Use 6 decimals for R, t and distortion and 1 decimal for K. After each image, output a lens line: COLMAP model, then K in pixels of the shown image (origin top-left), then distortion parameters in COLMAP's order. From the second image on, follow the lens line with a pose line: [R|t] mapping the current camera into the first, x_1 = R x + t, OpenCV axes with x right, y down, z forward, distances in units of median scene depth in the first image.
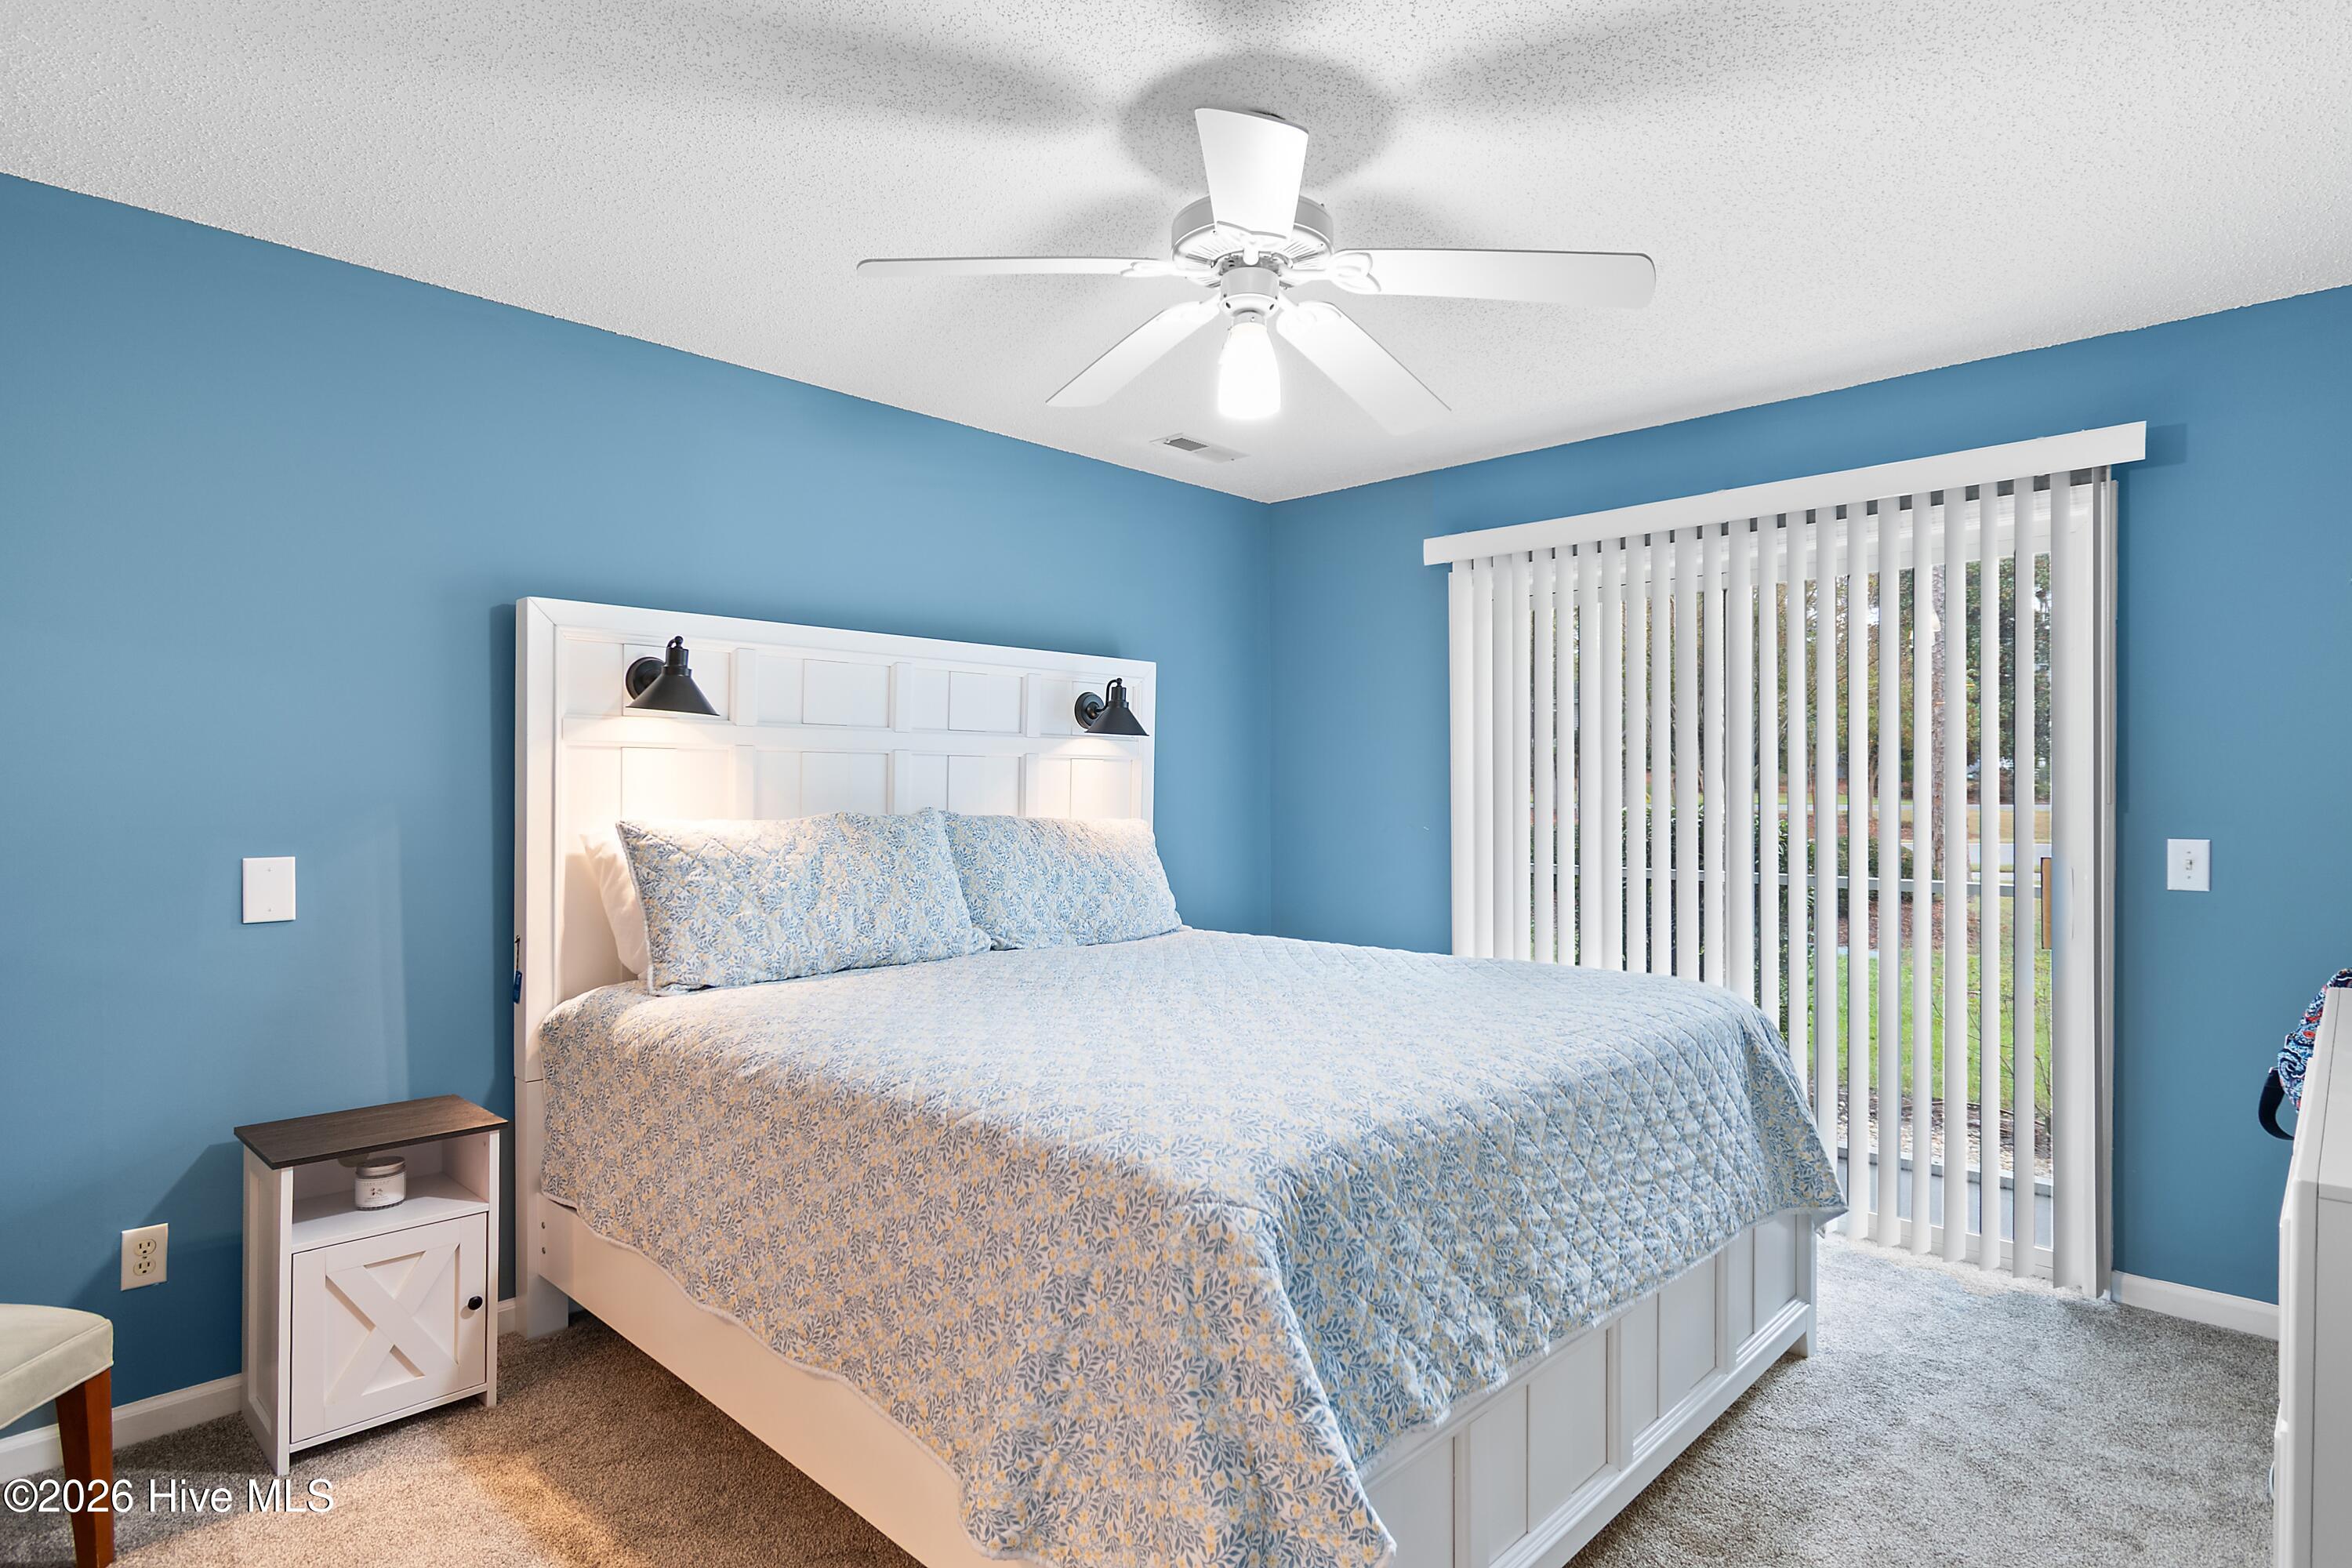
lens RADIAL K [[1223.6, 0, 1180.9], [0, 1223.6, 785.6], [0, 0, 1]] dist [0.006608, -0.004213]
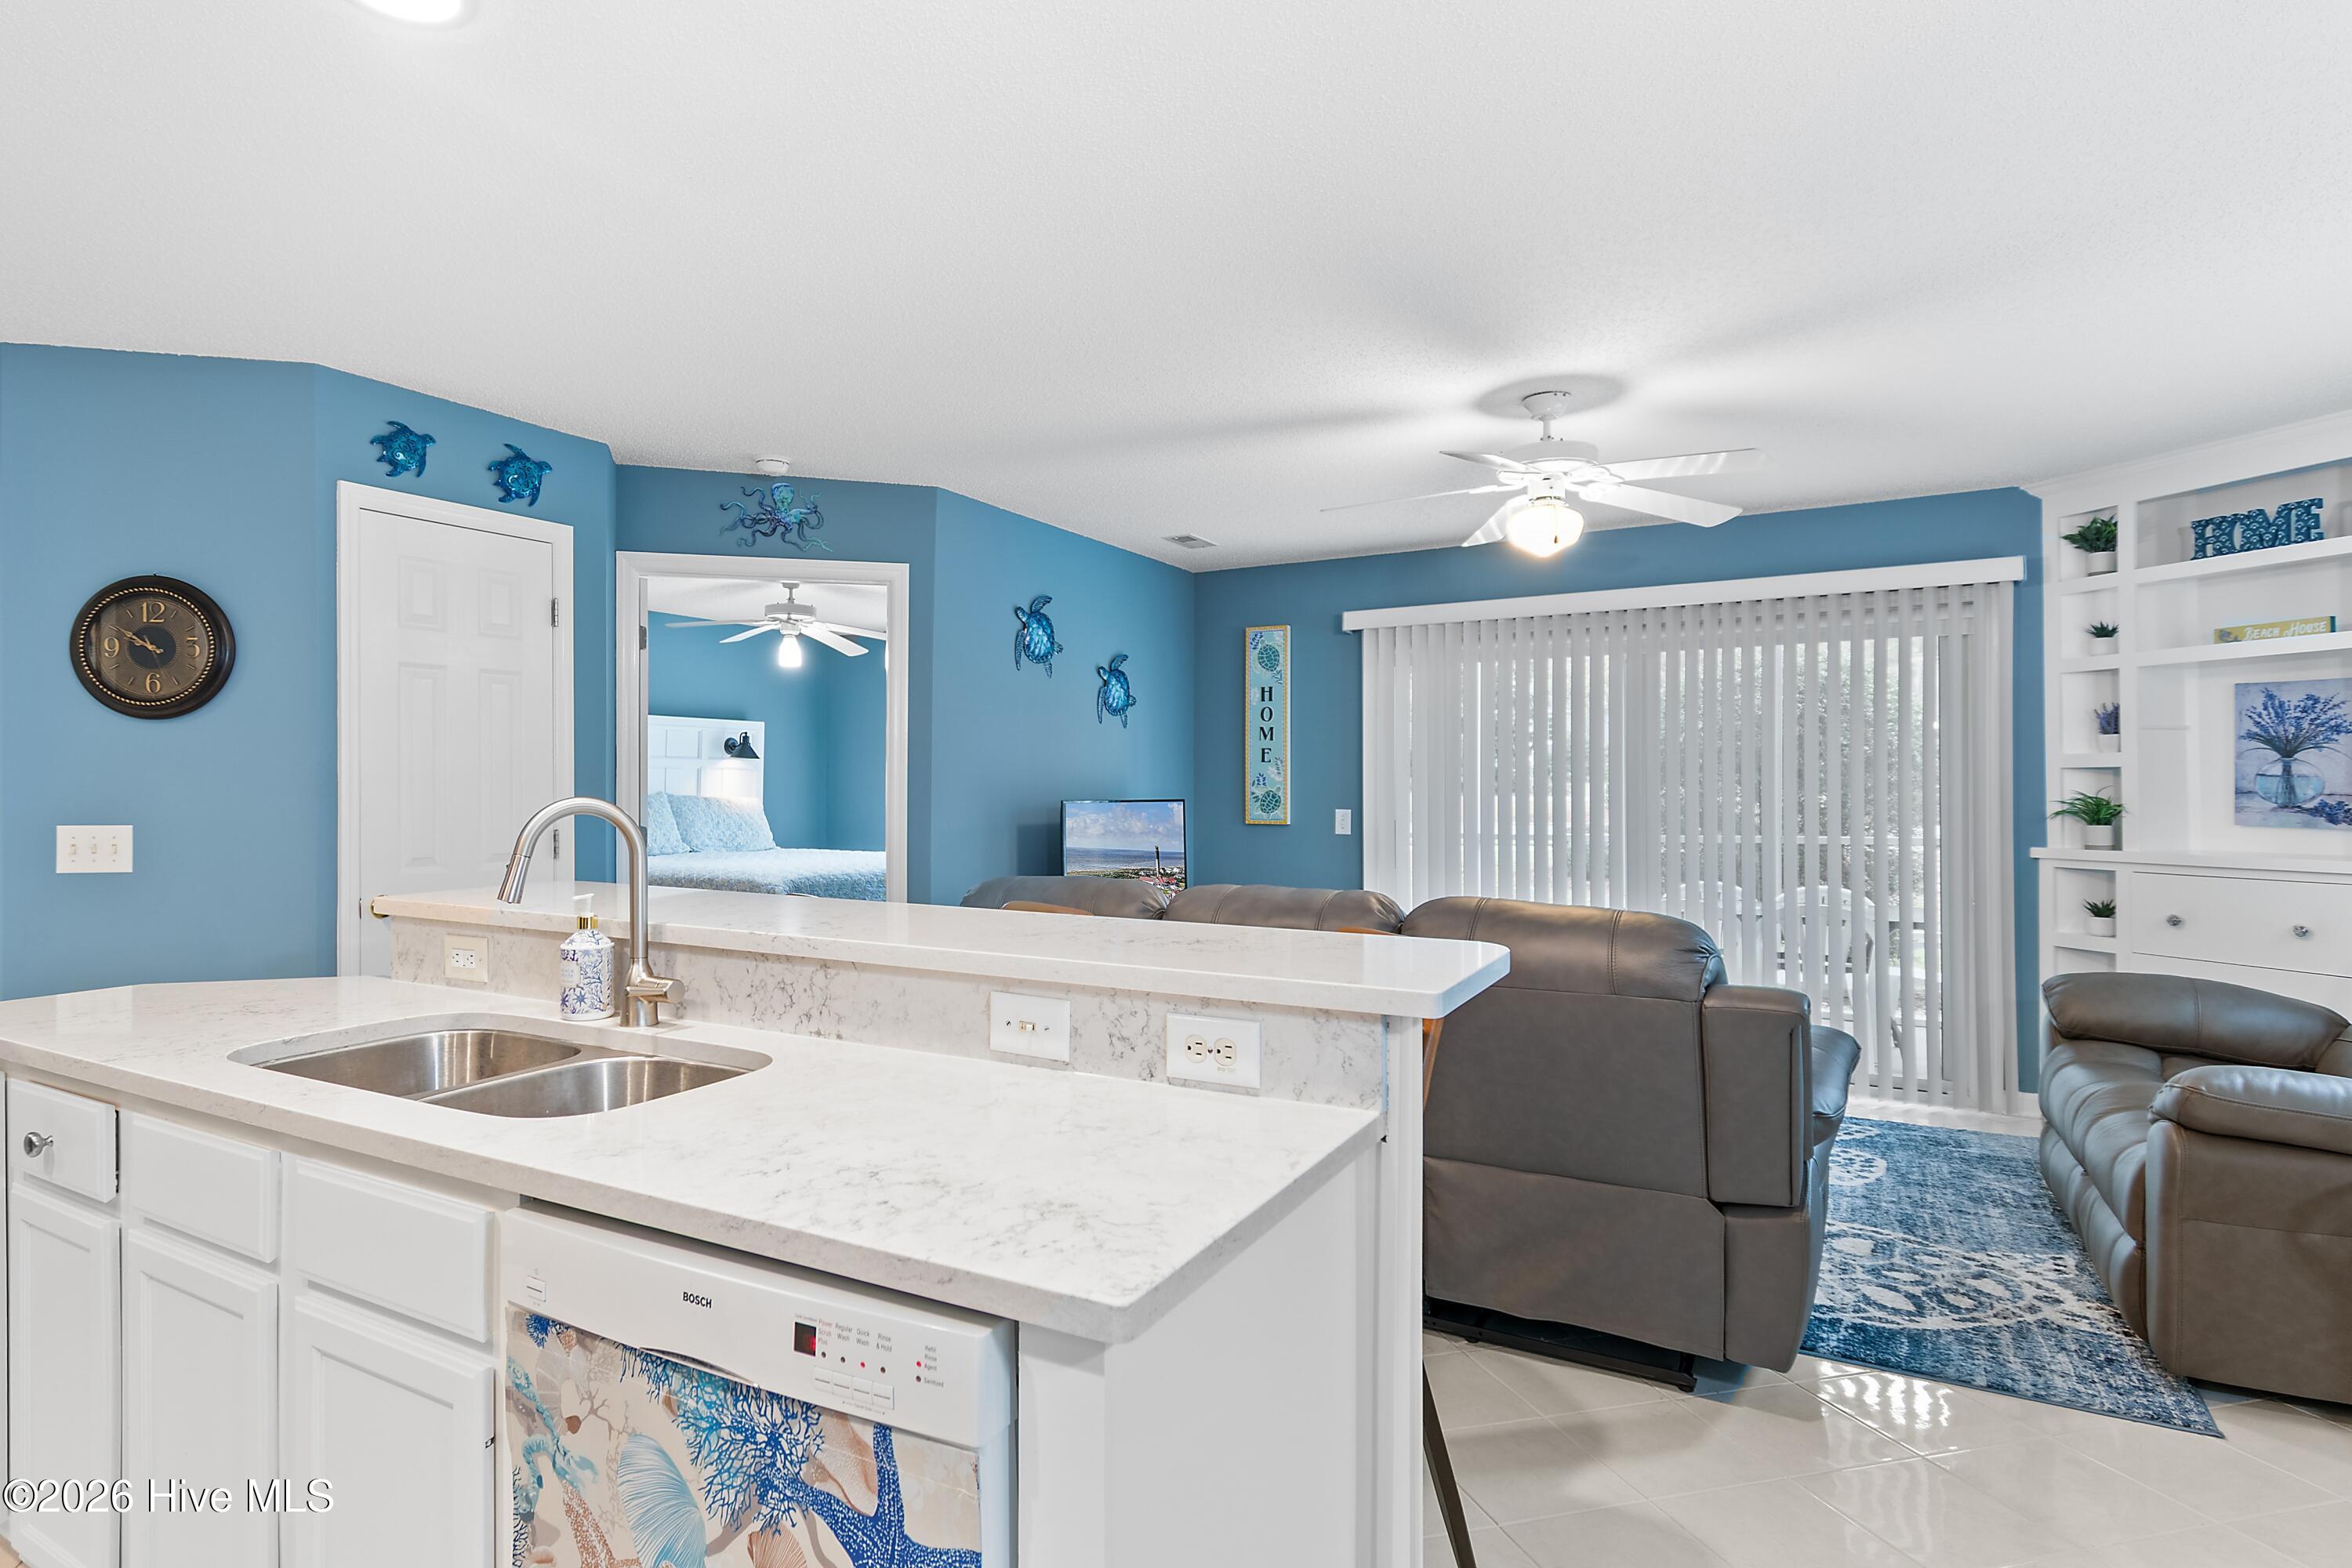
lens RADIAL K [[1223.6, 0, 1077.7], [0, 1223.6, 776.8], [0, 0, 1]] dist [0.006608, -0.004213]
pose [[0.978706, 0.000026, 0.205265, 0.104679], [0.001850, 0.999958, -0.008949, 0.013456], [-0.205257, 0.009138, 0.978666, -1.638592]]
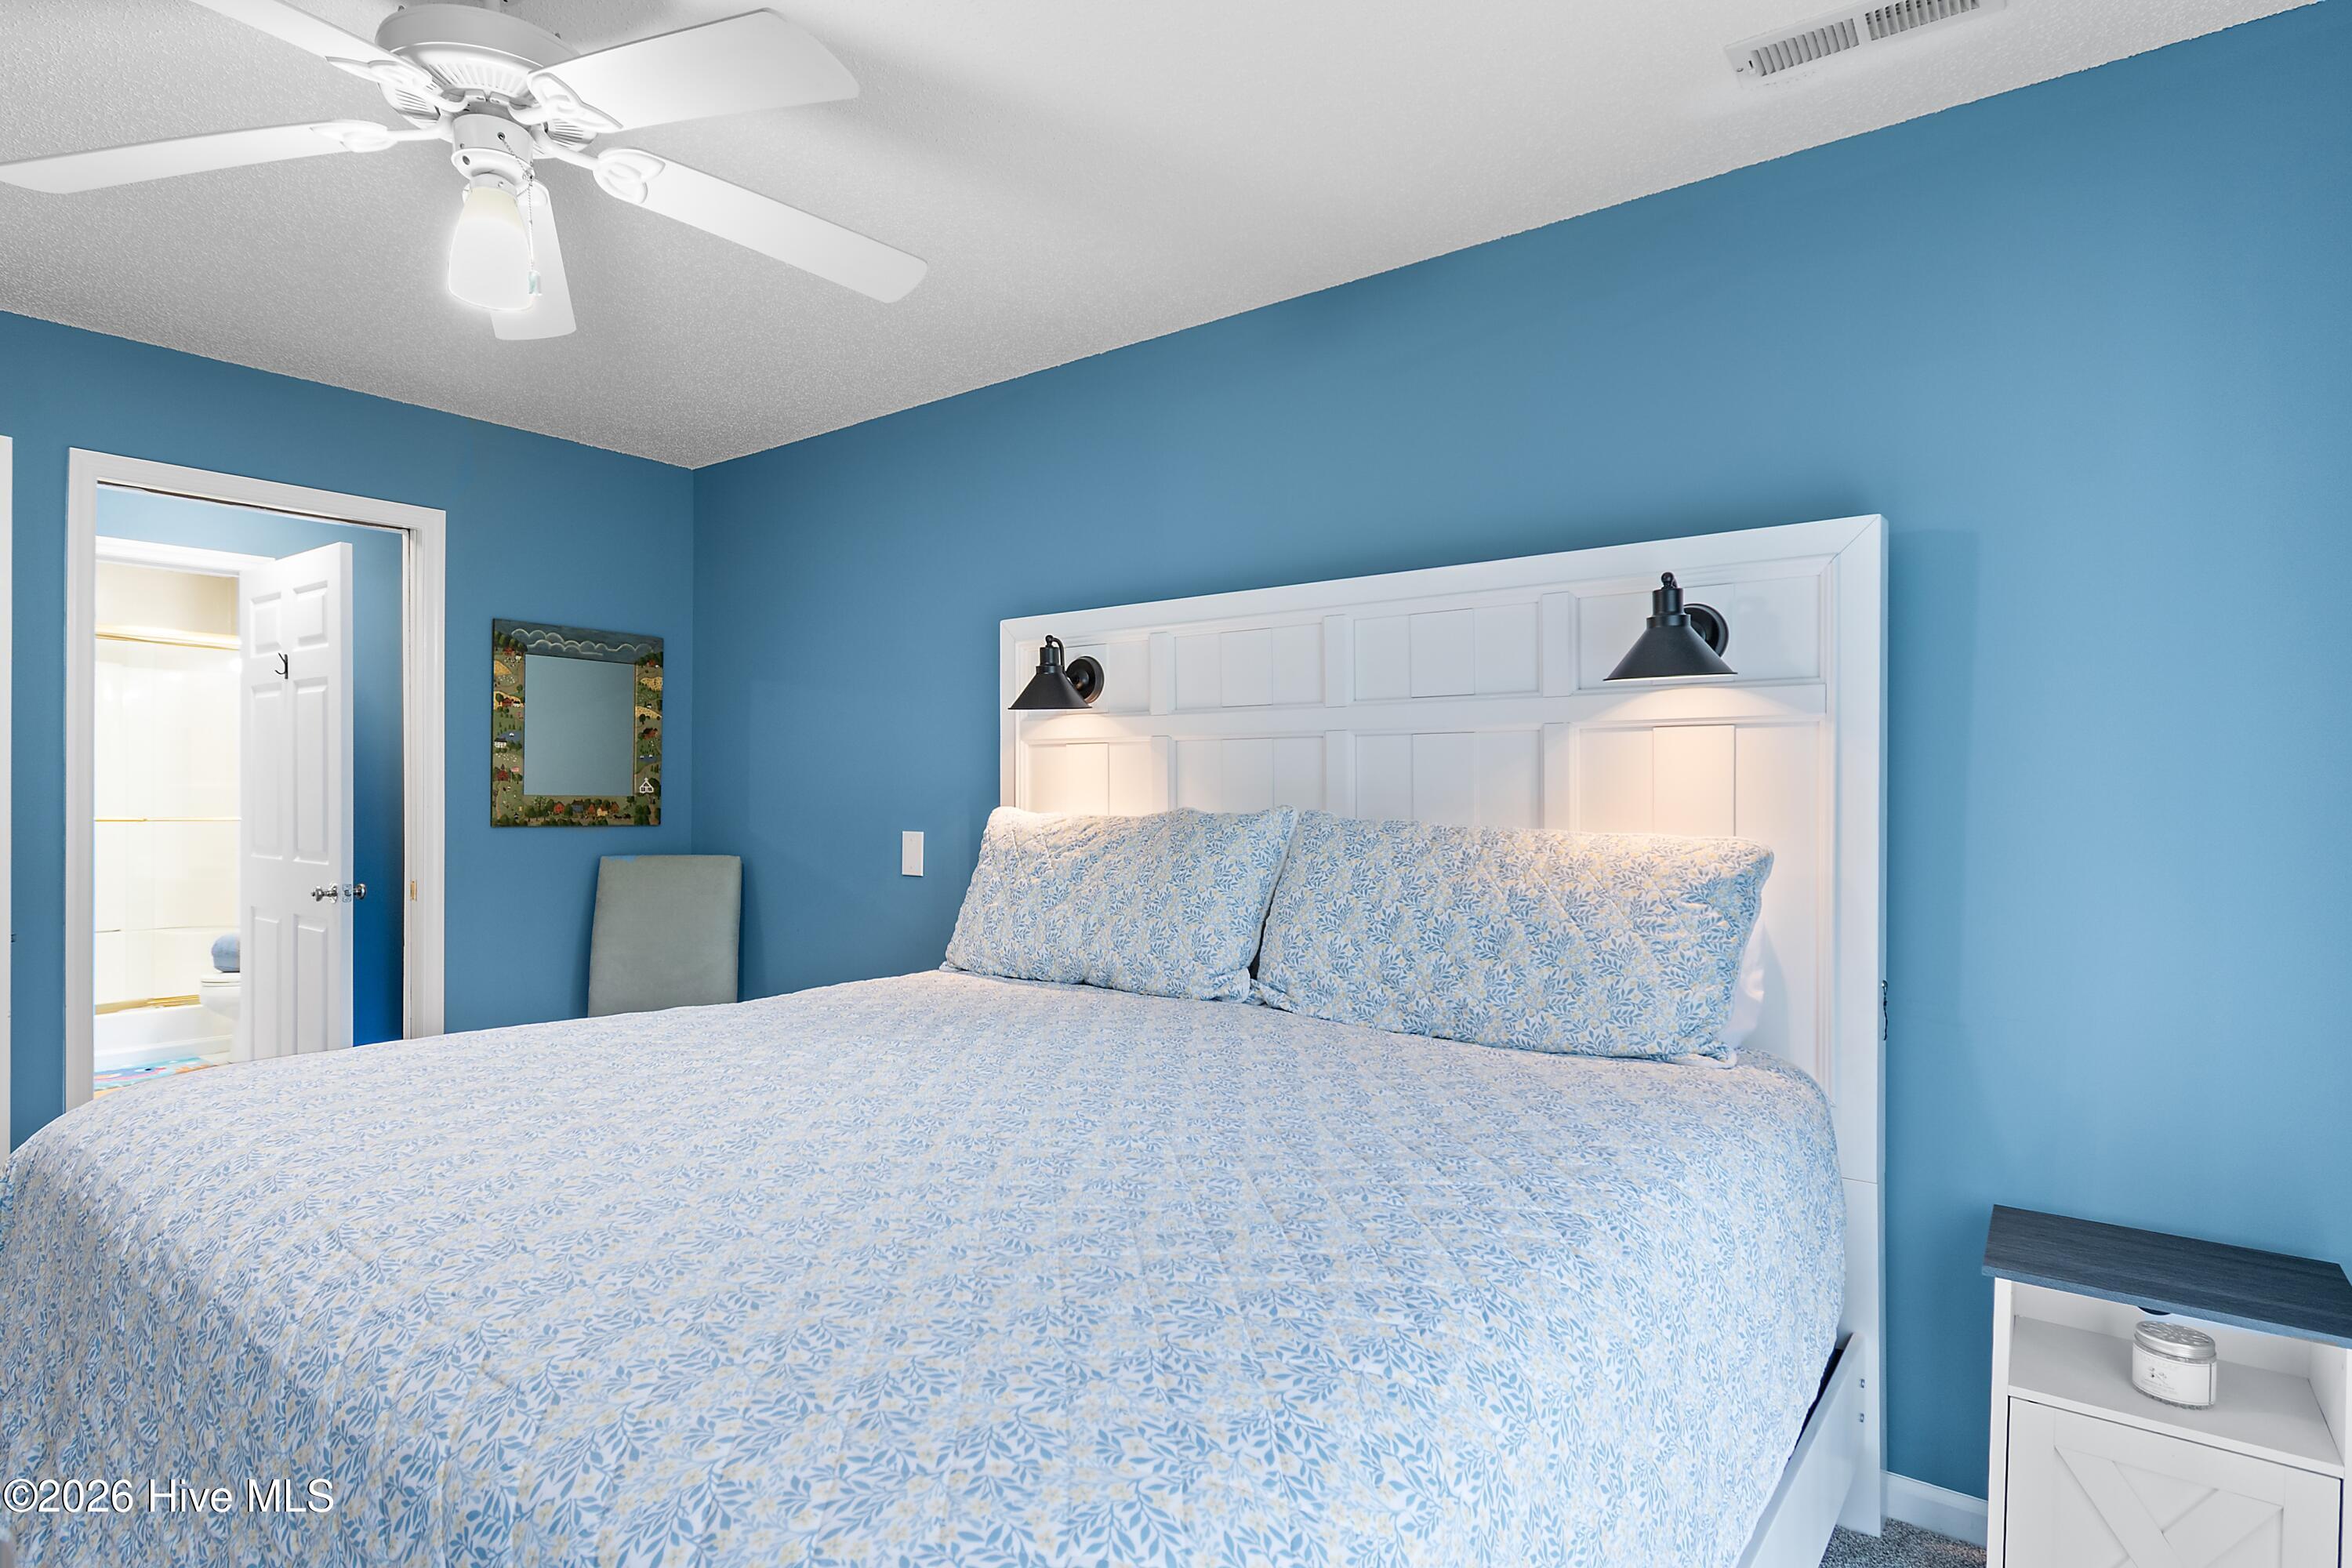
lens RADIAL K [[1223.6, 0, 1175.9], [0, 1223.6, 785.8], [0, 0, 1]] dist [0.006608, -0.004213]
pose [[0.090283, -0.006583, -0.995894, 0.638574], [0.001454, 0.999978, -0.006478, 0.012420], [0.995915, -0.000863, 0.090290, 1.012527]]
